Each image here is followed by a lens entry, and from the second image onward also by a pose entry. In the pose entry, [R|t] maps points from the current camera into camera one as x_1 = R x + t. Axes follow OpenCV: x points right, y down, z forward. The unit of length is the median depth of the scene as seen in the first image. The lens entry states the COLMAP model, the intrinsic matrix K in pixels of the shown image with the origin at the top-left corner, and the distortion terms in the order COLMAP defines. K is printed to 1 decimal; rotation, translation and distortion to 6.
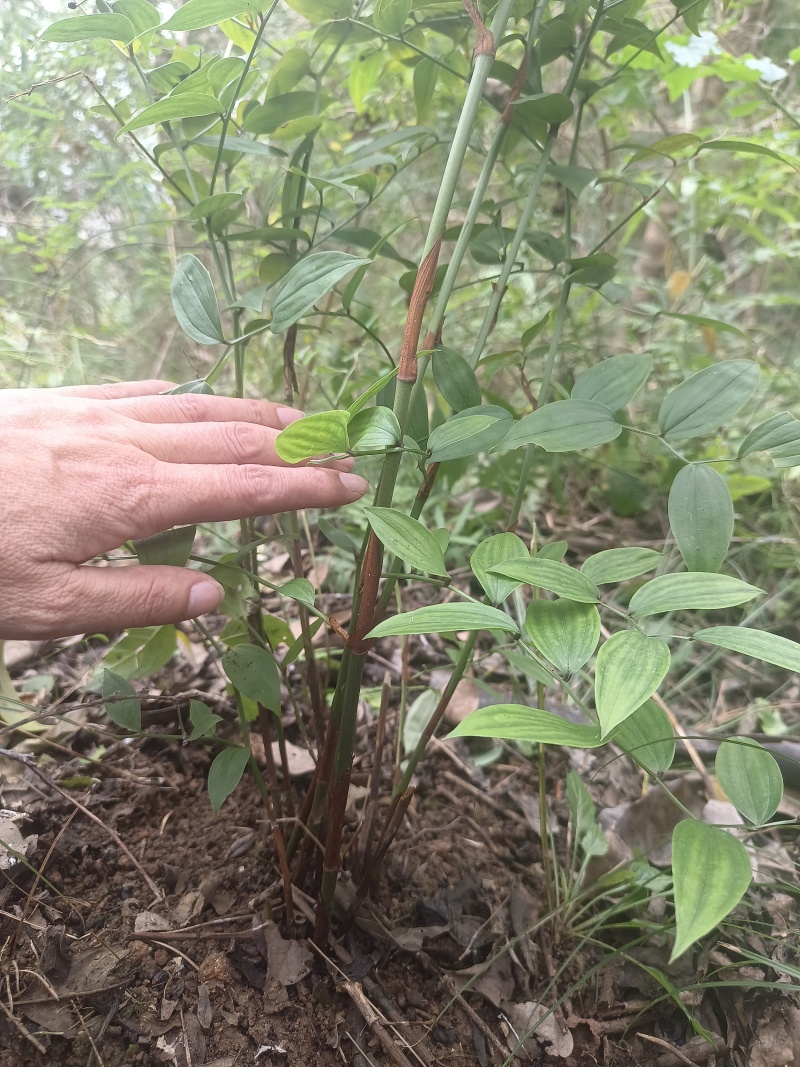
lens RADIAL K [[726.4, 0, 395.2], [0, 726.4, 533.2], [0, 0, 1]] dist [-0.012031, 0.000992]
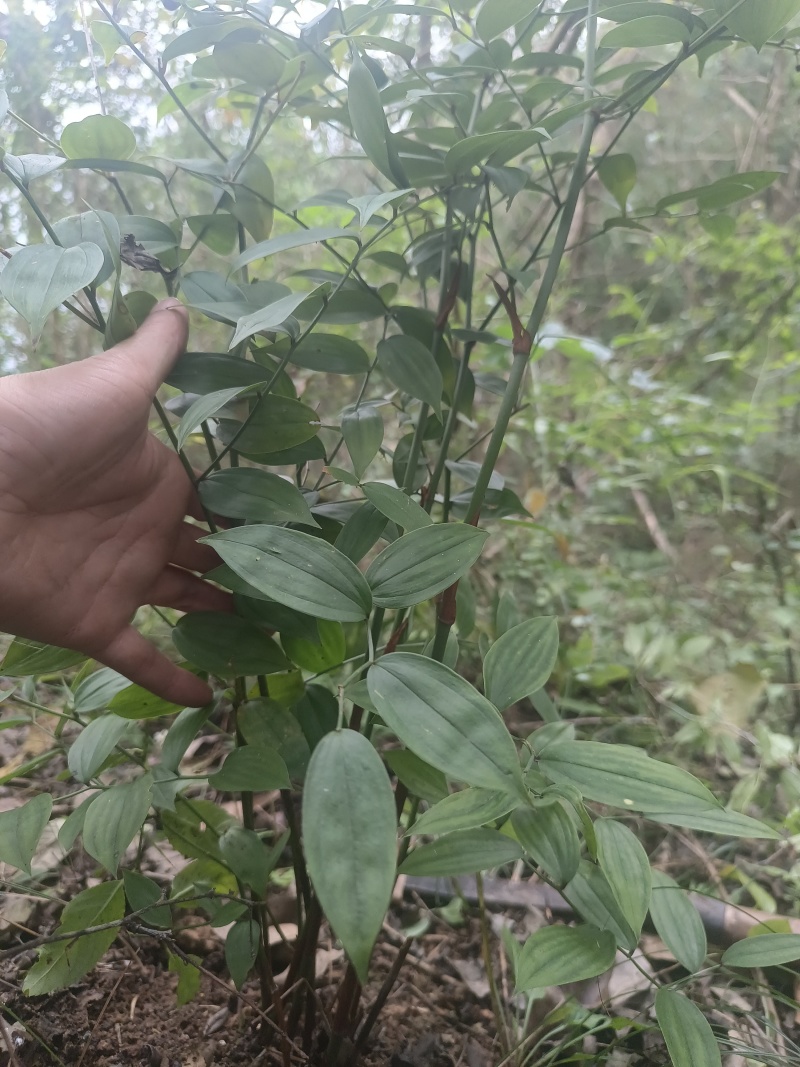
lens RADIAL K [[726.4, 0, 395.2], [0, 726.4, 533.2], [0, 0, 1]] dist [-0.012031, 0.000992]
pose [[0.979802, 0.037758, 0.196371, -0.217311], [0.012172, 0.968929, -0.247041, 0.009527], [-0.199597, 0.244442, 0.948899, -0.246214]]
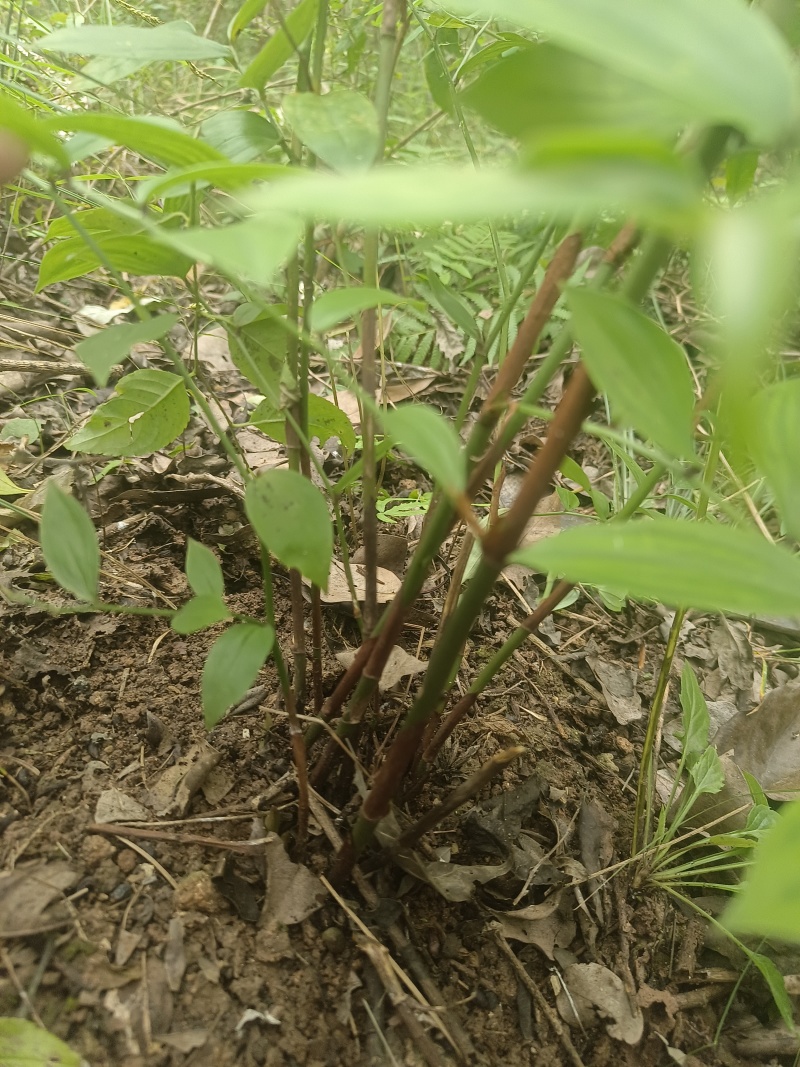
lens RADIAL K [[726.4, 0, 395.2], [0, 726.4, 533.2], [0, 0, 1]] dist [-0.012031, 0.000992]
pose [[0.987839, 0.153747, -0.023145, -0.076296], [-0.137373, 0.932796, 0.333197, -0.014819], [0.072817, -0.325966, 0.942573, 0.384319]]
